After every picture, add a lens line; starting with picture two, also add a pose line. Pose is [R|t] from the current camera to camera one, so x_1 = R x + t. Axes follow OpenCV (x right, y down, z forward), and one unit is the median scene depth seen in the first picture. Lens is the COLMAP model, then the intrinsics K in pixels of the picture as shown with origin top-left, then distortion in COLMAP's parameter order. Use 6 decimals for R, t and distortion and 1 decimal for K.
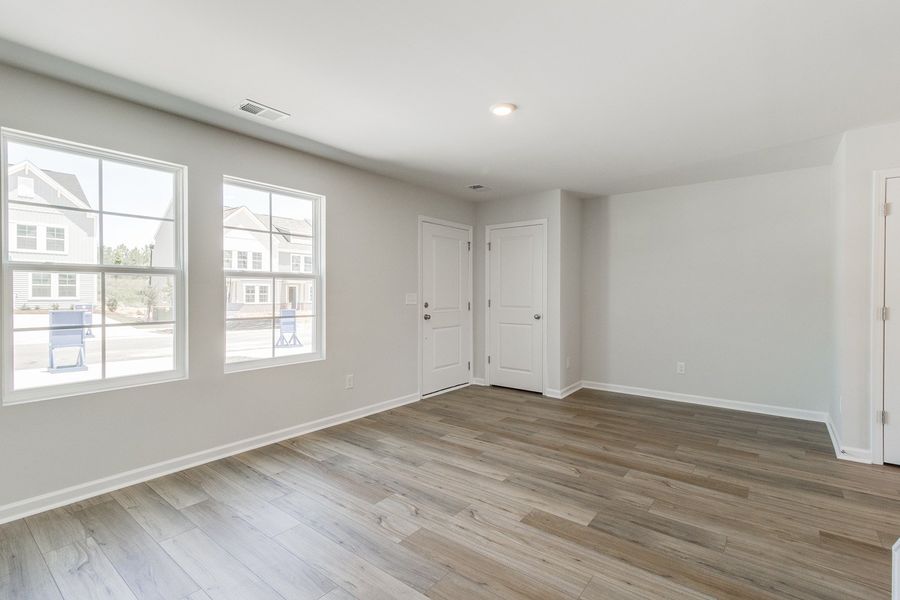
lens RADIAL K [[417.9, 0, 454.3], [0, 417.9, 295.7], [0, 0, 1]] dist [0.001995, 0.000417]
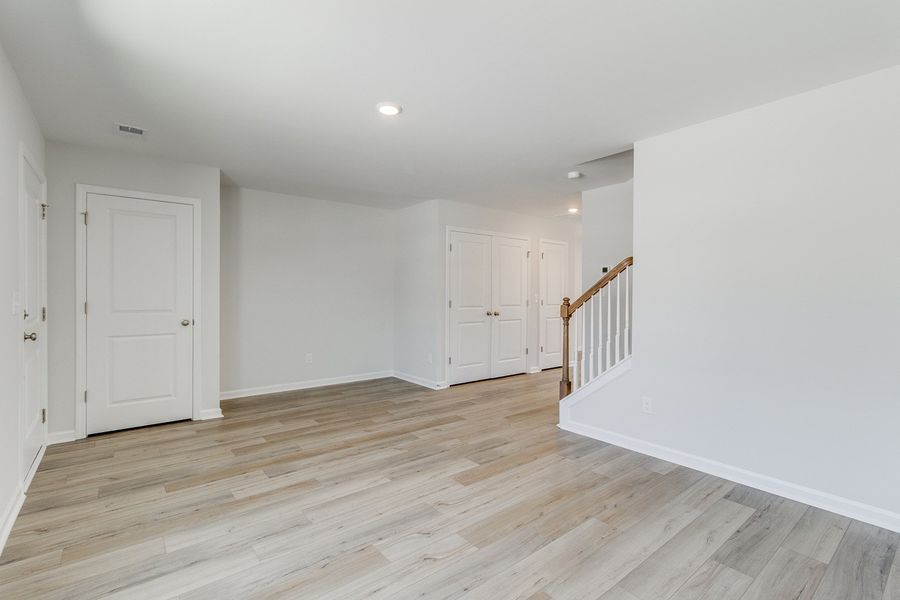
lens RADIAL K [[417.9, 0, 454.3], [0, 417.9, 295.7], [0, 0, 1]] dist [0.001995, 0.000417]
pose [[0.224523, -0.007076, 0.974443, -0.696515], [0.001067, 0.999975, 0.007016, -0.006739], [-0.974468, -0.000535, 0.224525, 0.528703]]
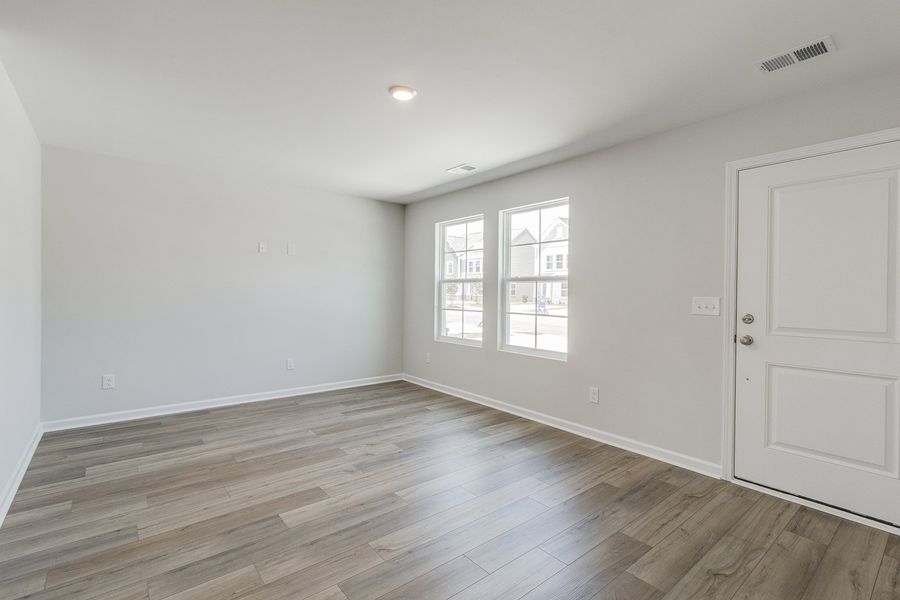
lens RADIAL K [[417.9, 0, 454.3], [0, 417.9, 295.7], [0, 0, 1]] dist [0.001995, 0.000417]
pose [[-0.216951, 0.003105, -0.976177, 0.842280], [-0.019527, 0.999781, 0.007520, -0.007159], [0.975987, 0.020694, -0.216843, 1.118328]]
